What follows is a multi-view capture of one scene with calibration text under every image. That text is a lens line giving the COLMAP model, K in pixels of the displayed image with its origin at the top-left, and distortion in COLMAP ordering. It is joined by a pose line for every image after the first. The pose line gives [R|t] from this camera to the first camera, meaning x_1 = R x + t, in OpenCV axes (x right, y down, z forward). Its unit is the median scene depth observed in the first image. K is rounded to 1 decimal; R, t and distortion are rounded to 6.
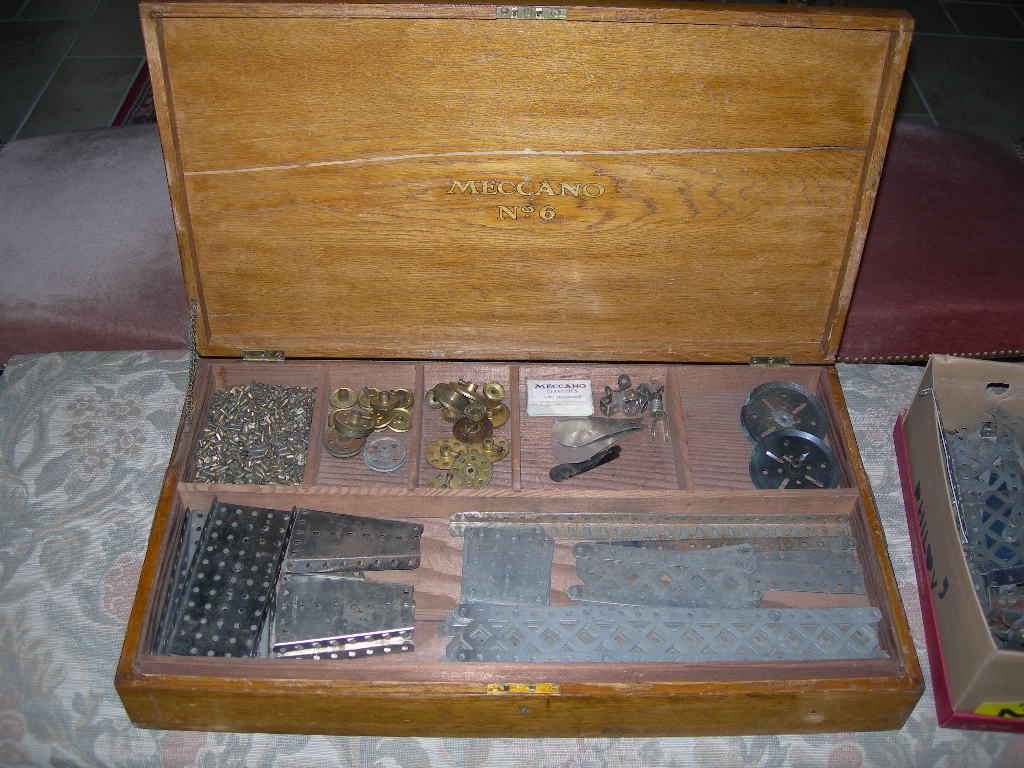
lens RADIAL K [[1214.9, 0, 515.5], [0, 1214.9, 484.1], [0, 0, 1]] dist [-0.009485, -0.343275]
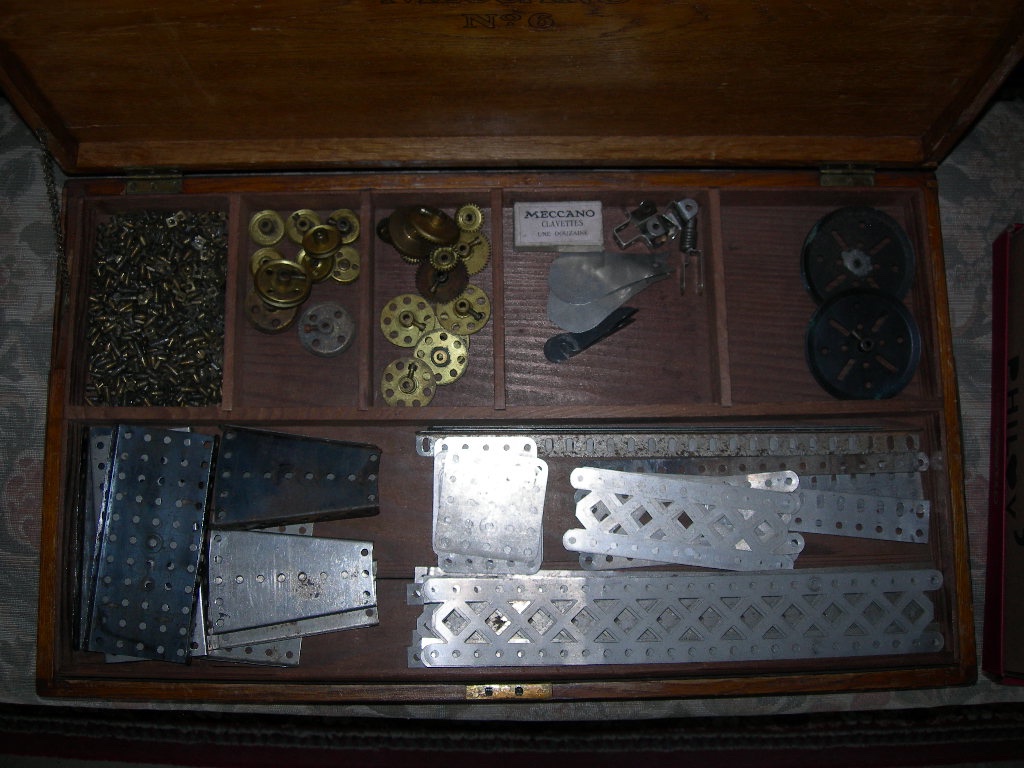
lens RADIAL K [[1145.2, 0, 512.0], [0, 1145.2, 384.0], [0, 0, 1]] dist [-0.125059, 0.003177]
pose [[0.999903, -0.004951, -0.013042, 0.017086], [0.011154, 0.845183, 0.534360, -0.370966], [0.008377, -0.534453, 0.845156, 0.375063]]
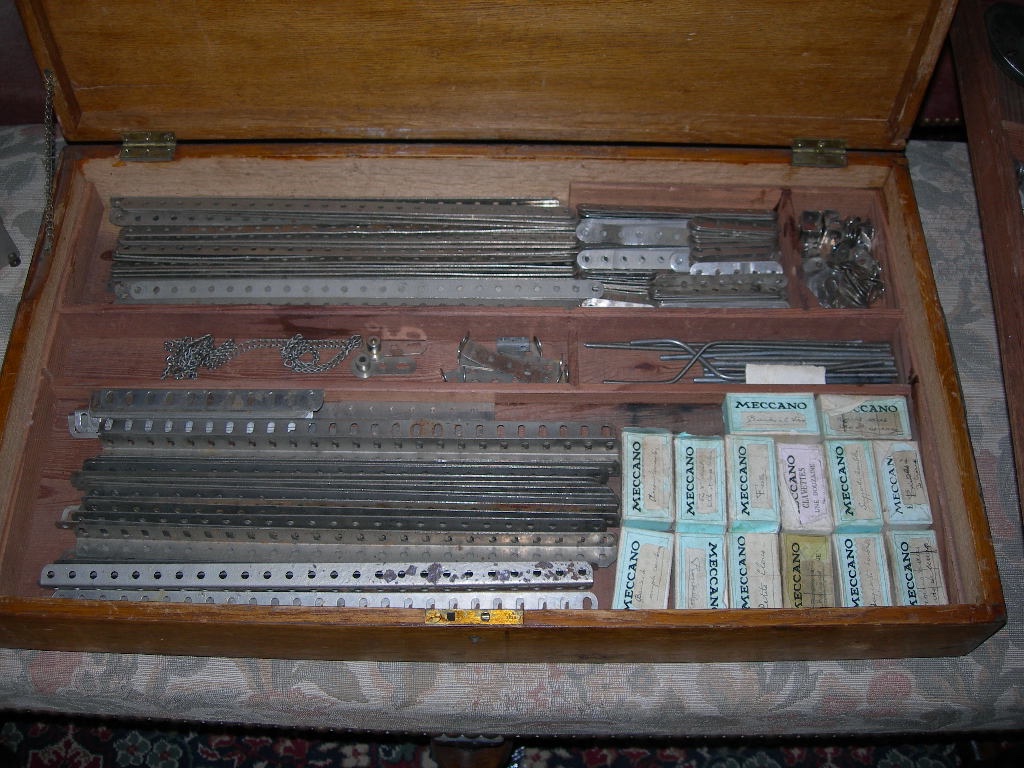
lens RADIAL K [[1158.3, 0, 510.9], [0, 1158.3, 467.4], [0, 0, 1]] dist [-0.129610, -0.002014]
pose [[0.999733, 0.006845, -0.022088, 0.037609], [-0.001288, 0.970188, 0.242350, -0.081235], [0.023089, -0.242257, 0.969937, 0.279136]]
